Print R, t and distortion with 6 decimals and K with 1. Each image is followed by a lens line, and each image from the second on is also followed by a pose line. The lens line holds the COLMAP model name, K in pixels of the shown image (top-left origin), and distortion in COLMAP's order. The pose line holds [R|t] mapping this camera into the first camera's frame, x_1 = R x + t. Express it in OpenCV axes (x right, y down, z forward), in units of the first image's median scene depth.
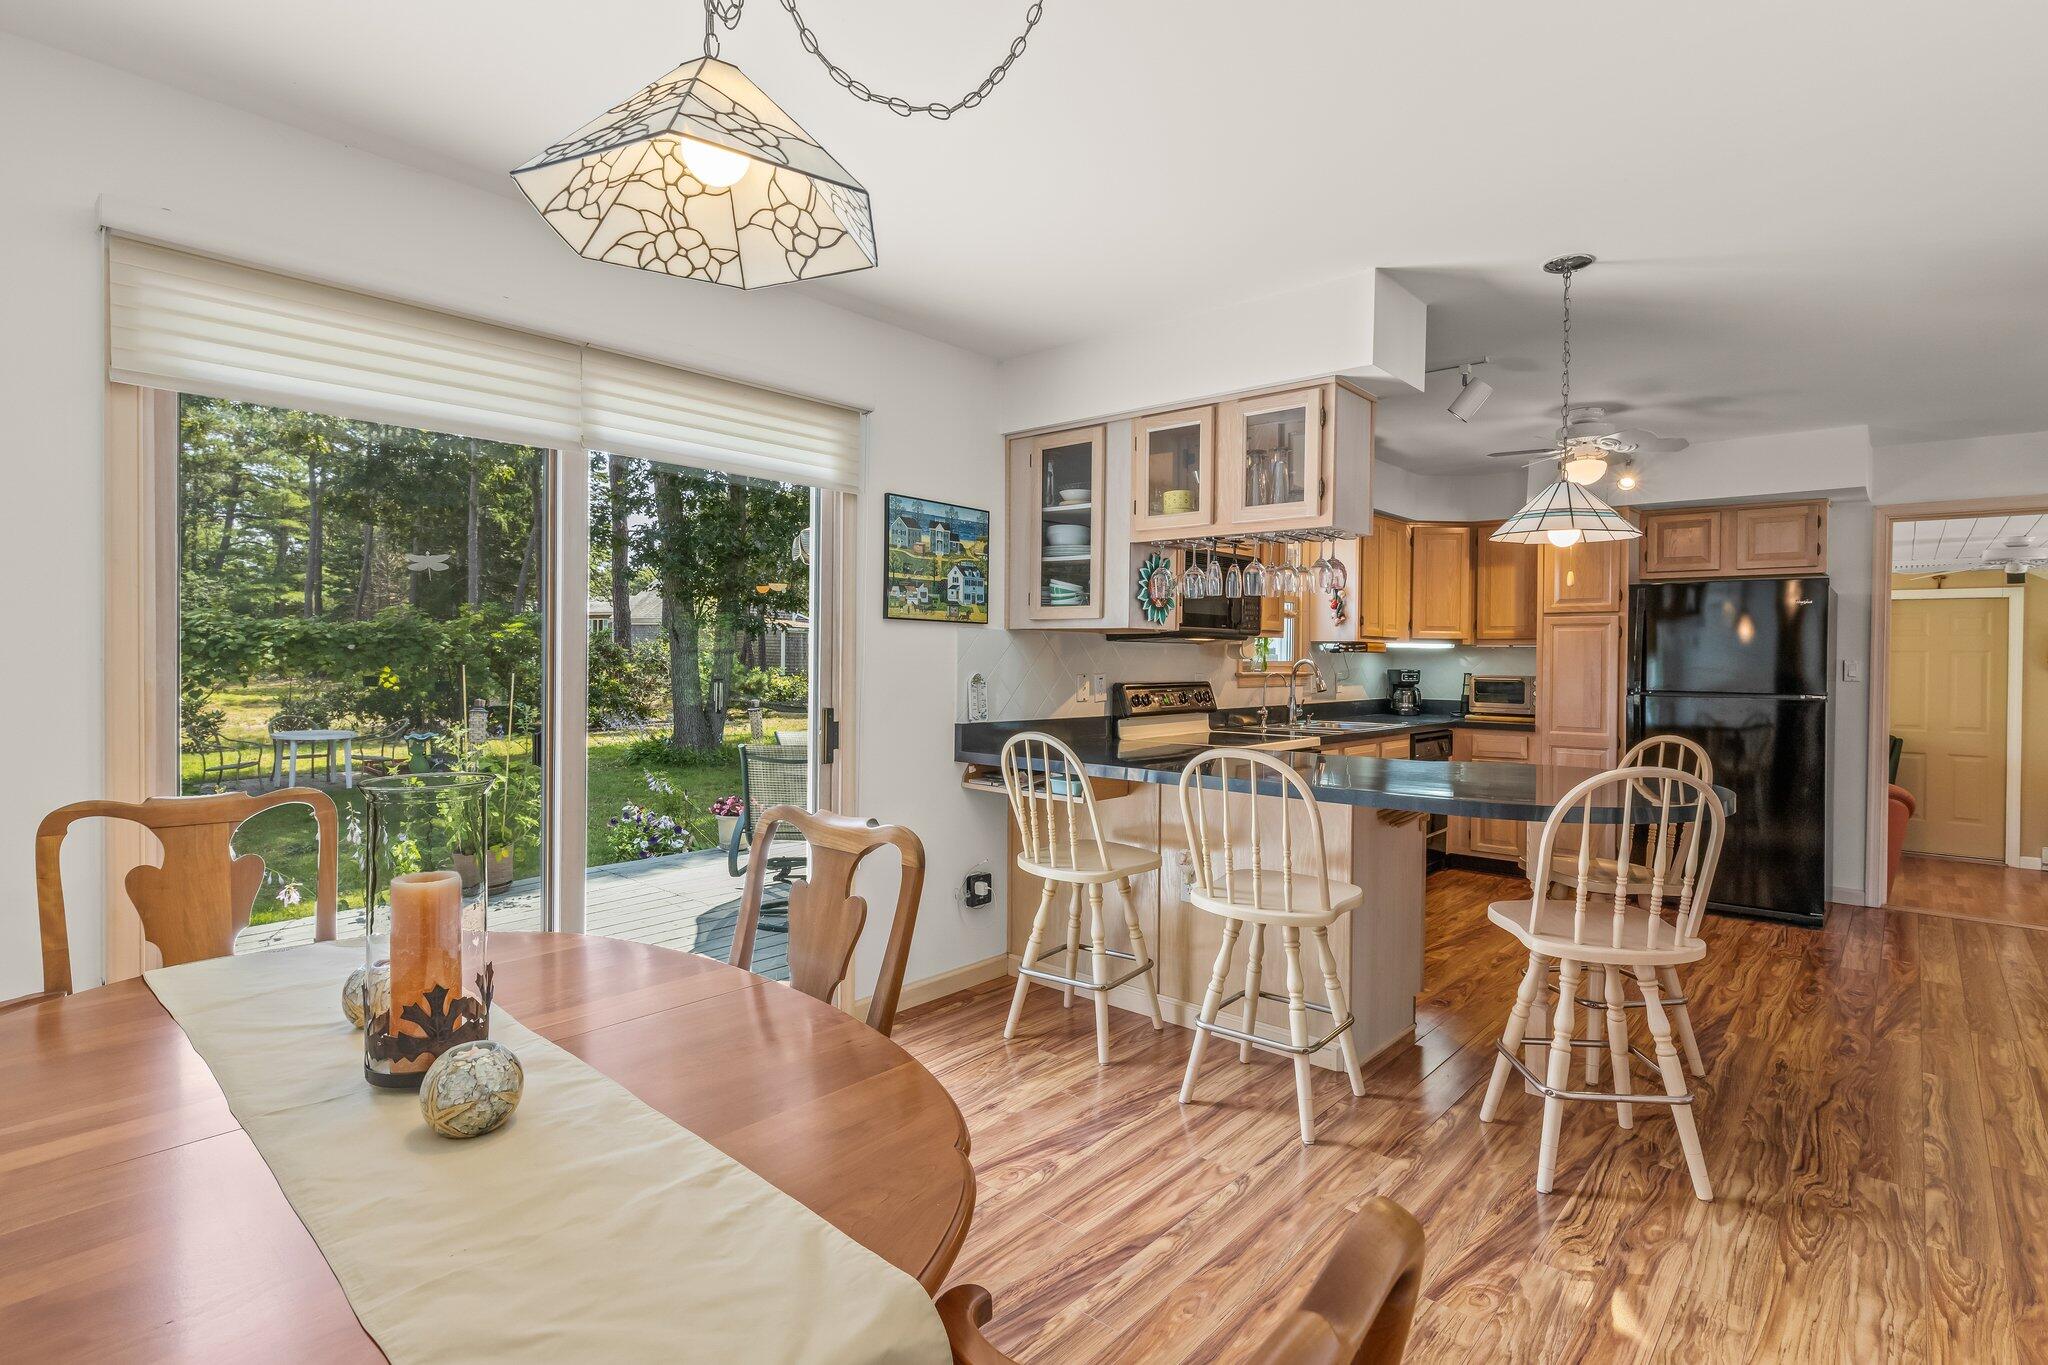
lens RADIAL K [[991.4, 0, 1029.7], [0, 991.4, 660.6], [0, 0, 1]] dist [-0.002501, -0.000352]
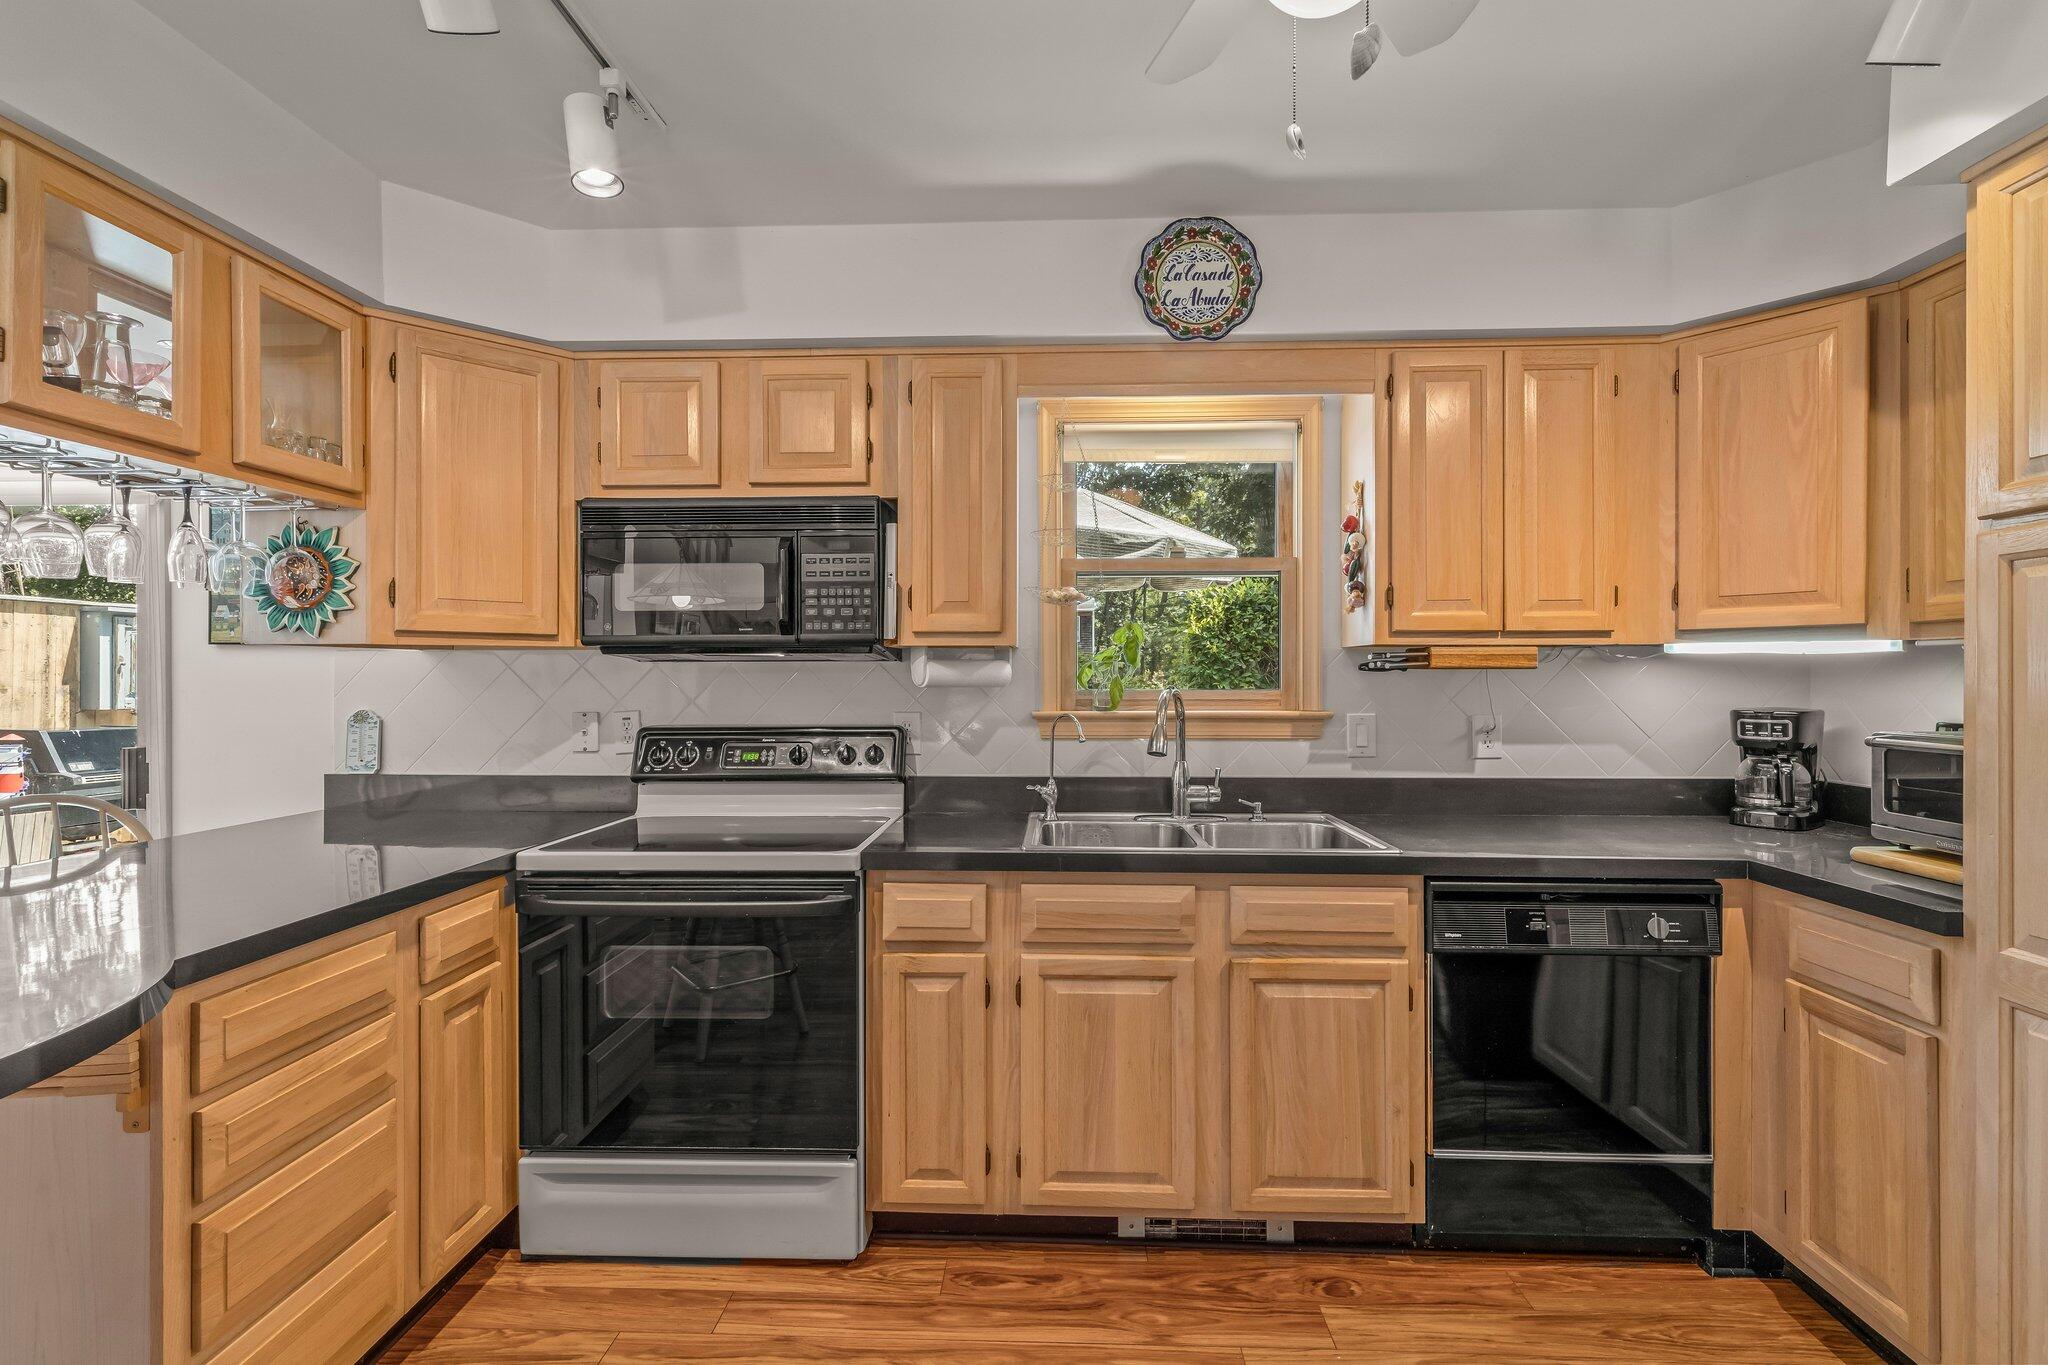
lens RADIAL K [[917.1, 0, 1024.8], [0, 917.1, 674.8], [0, 0, 1]] dist [0.002554, 0.000327]
pose [[0.630196, -0.011830, -0.776346, 0.631494], [0.004428, 0.999922, -0.011642, -0.002318], [0.776424, 0.003899, 0.630199, 0.720257]]
